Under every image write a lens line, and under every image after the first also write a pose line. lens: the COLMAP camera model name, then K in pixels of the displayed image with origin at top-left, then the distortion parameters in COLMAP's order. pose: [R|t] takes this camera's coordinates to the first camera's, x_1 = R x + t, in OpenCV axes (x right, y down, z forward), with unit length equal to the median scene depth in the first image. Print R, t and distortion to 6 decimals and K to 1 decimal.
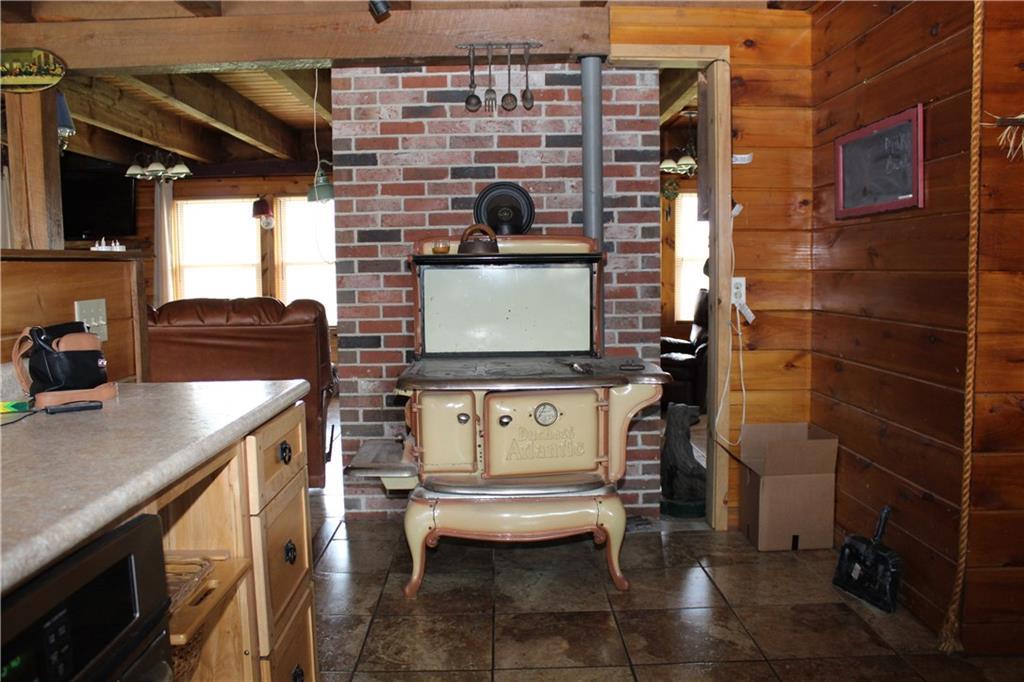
lens RADIAL K [[865.6, 0, 512.0], [0, 865.6, 341.0], [0, 0, 1]] dist [-0.166454, 0.153489]
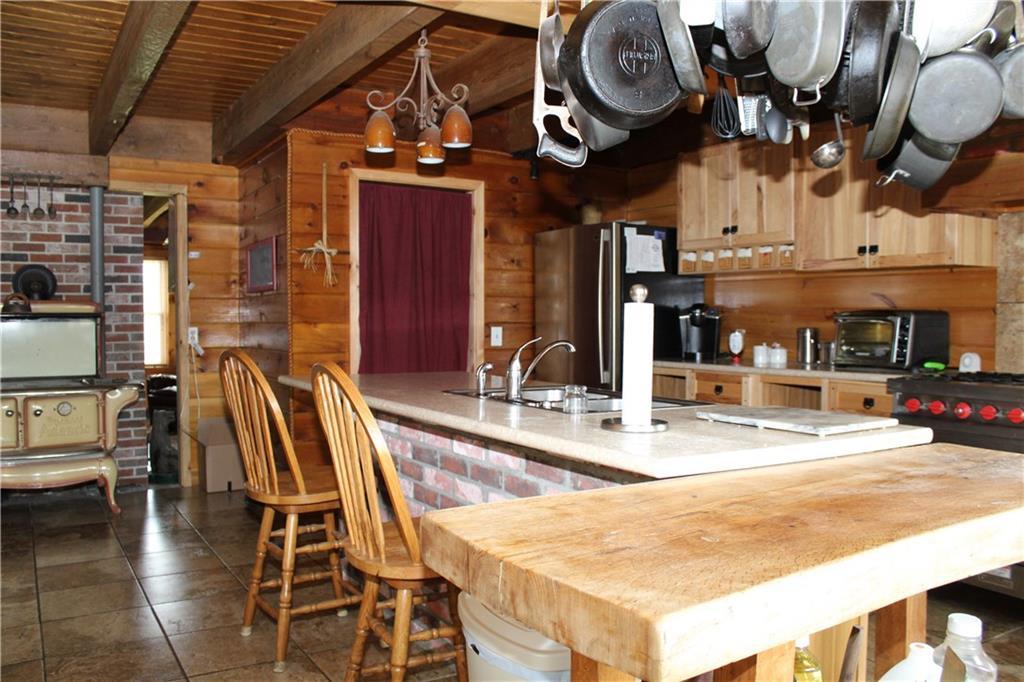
lens RADIAL K [[865.6, 0, 512.0], [0, 865.6, 341.0], [0, 0, 1]] dist [-0.166454, 0.153489]
pose [[0.867224, -0.005618, 0.497886, -0.010887], [0.036380, 0.997979, -0.052106, 0.055721], [-0.496587, 0.063301, 0.865676, -0.673731]]
